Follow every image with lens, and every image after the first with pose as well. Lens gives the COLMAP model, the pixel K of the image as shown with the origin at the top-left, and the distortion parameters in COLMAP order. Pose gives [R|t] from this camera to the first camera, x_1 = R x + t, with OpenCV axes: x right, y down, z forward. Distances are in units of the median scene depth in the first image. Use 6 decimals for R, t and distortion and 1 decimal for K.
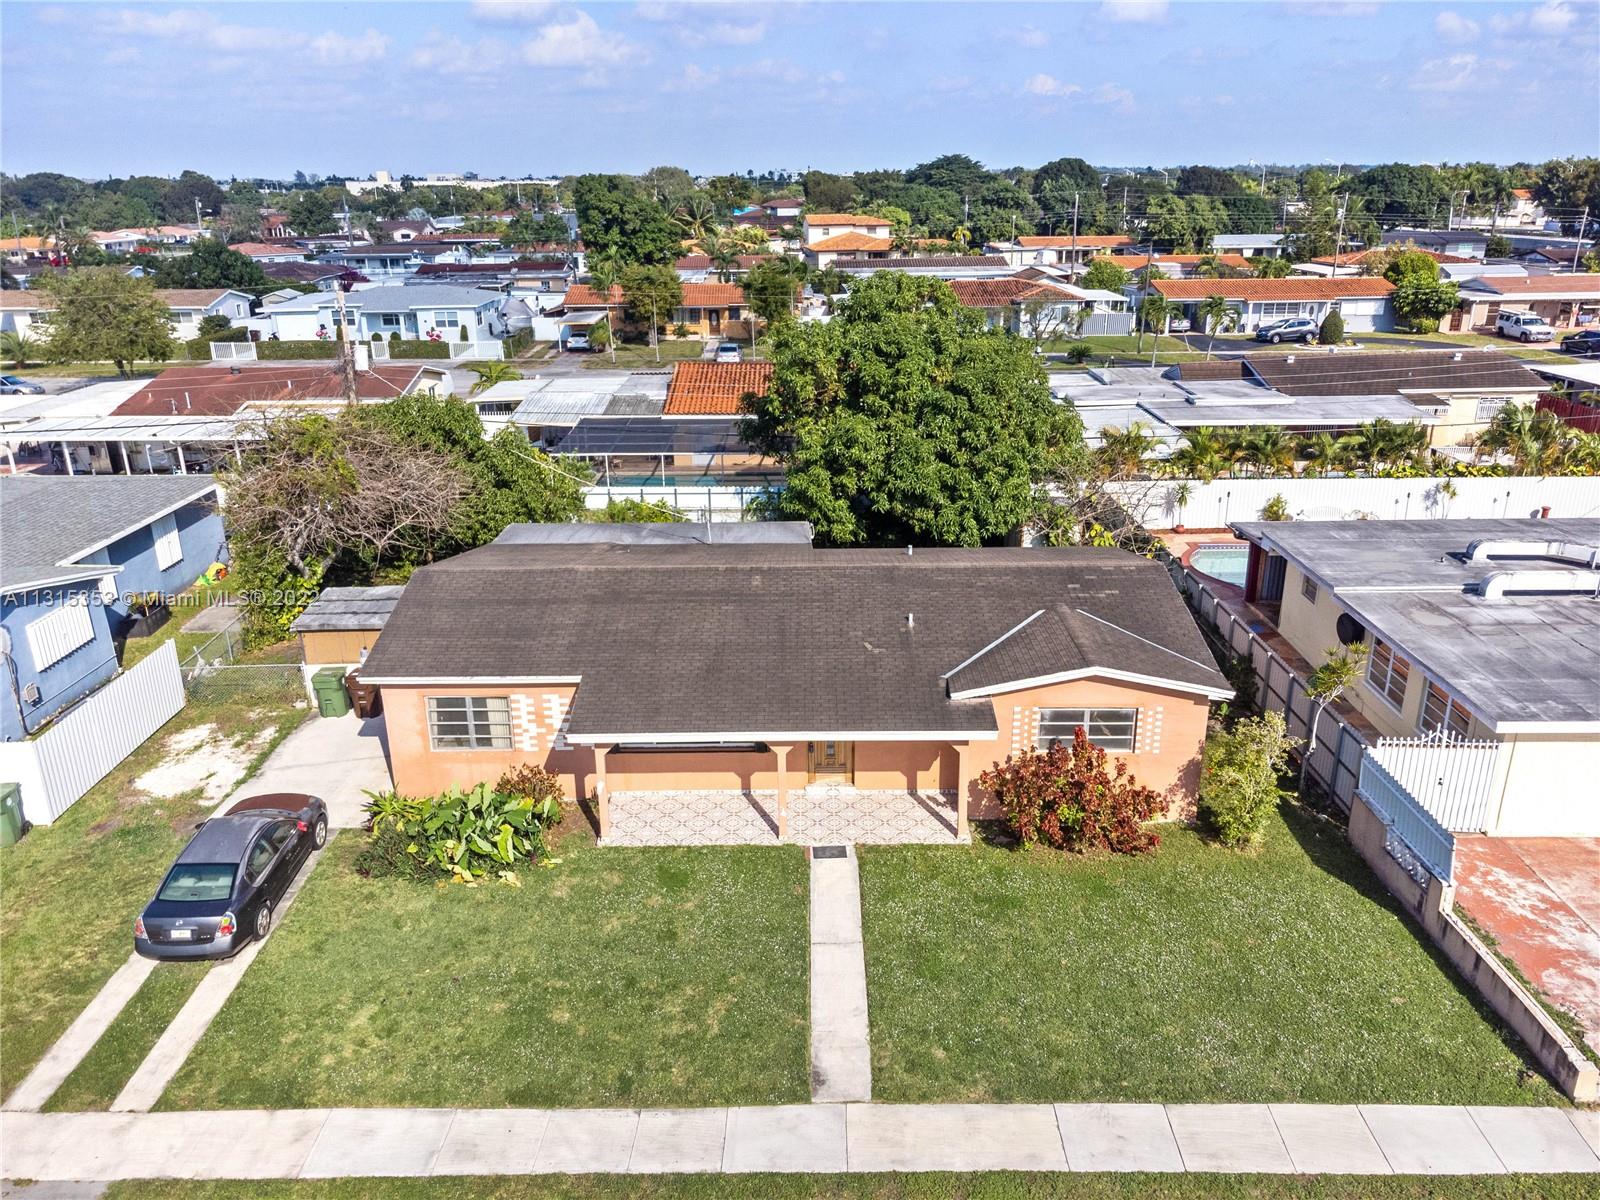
lens RADIAL K [[1208.6, 0, 800.0], [0, 1208.6, 600.0], [0, 0, 1]] dist [0.009642, 0.012693]
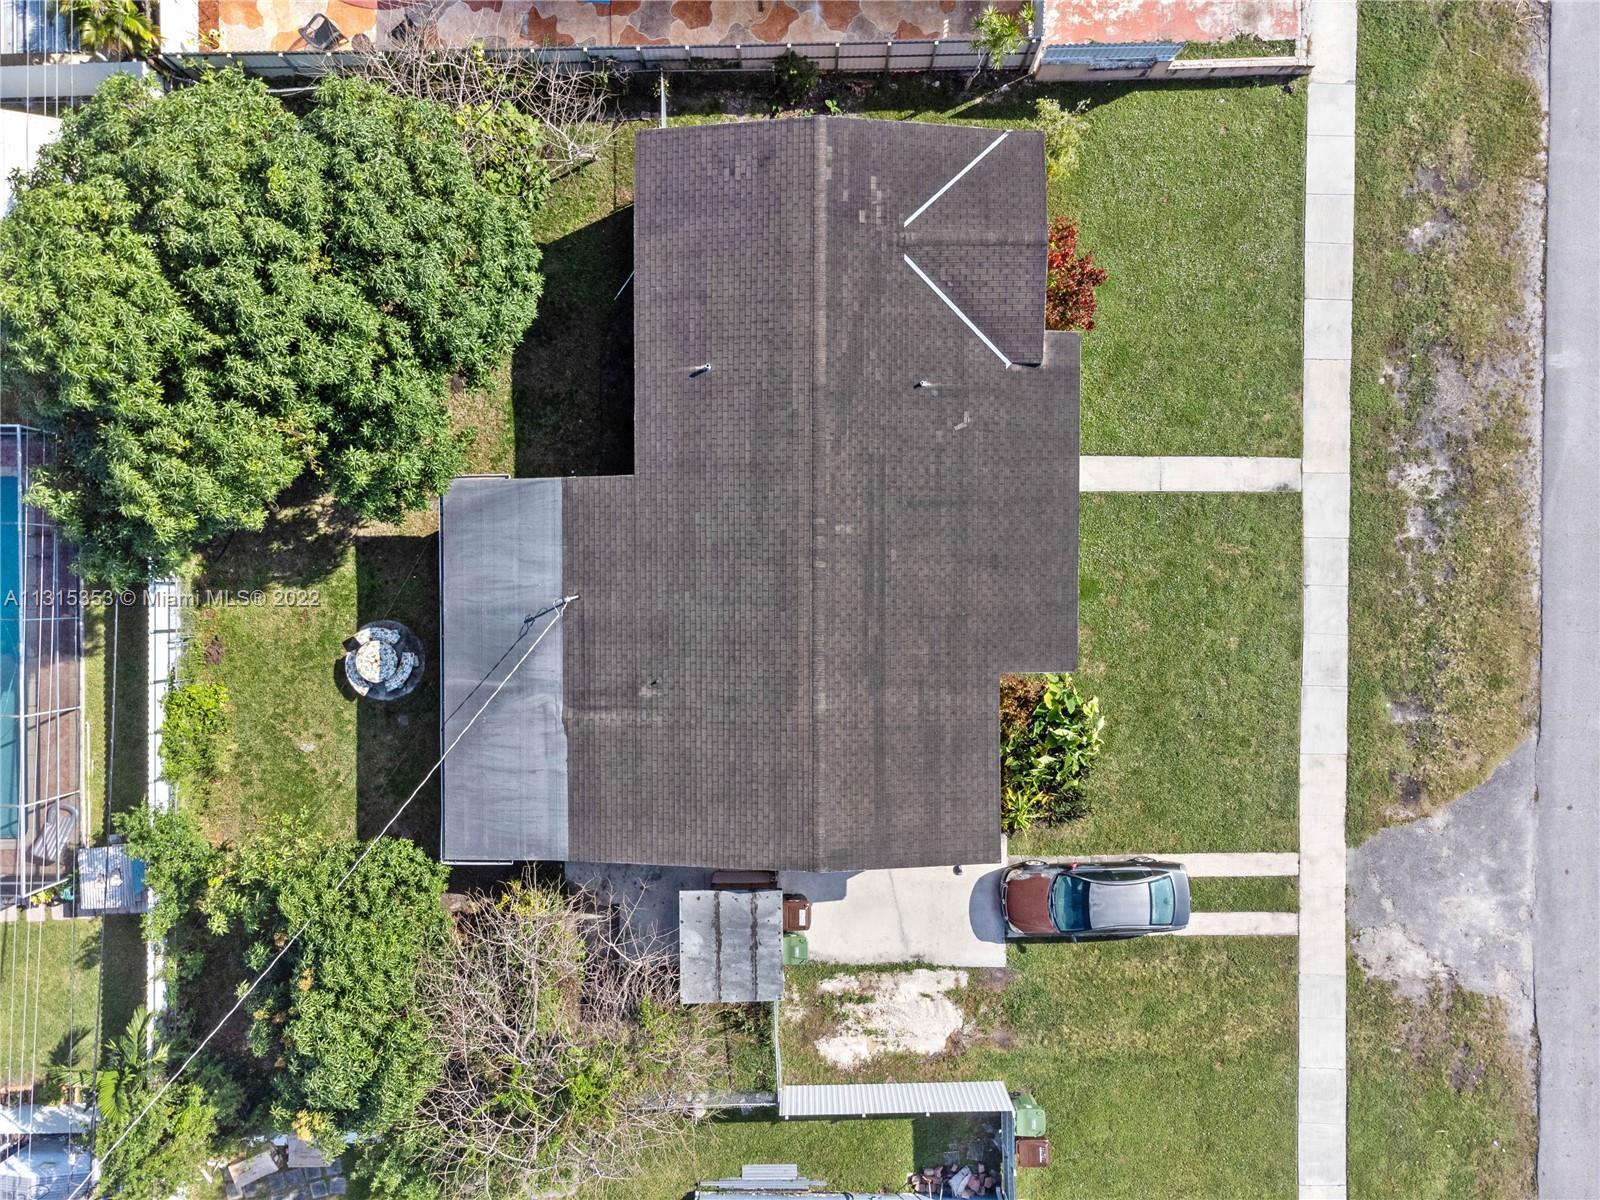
lens RADIAL K [[1208.6, 0, 800.0], [0, 1208.6, 600.0], [0, 0, 1]] dist [0.009642, 0.012693]
pose [[-0.002155, -0.999978, -0.006348, -0.128459], [0.323927, -0.006704, 0.946058, -1.418822], [-0.946080, -0.000017, 0.323934, 1.028562]]
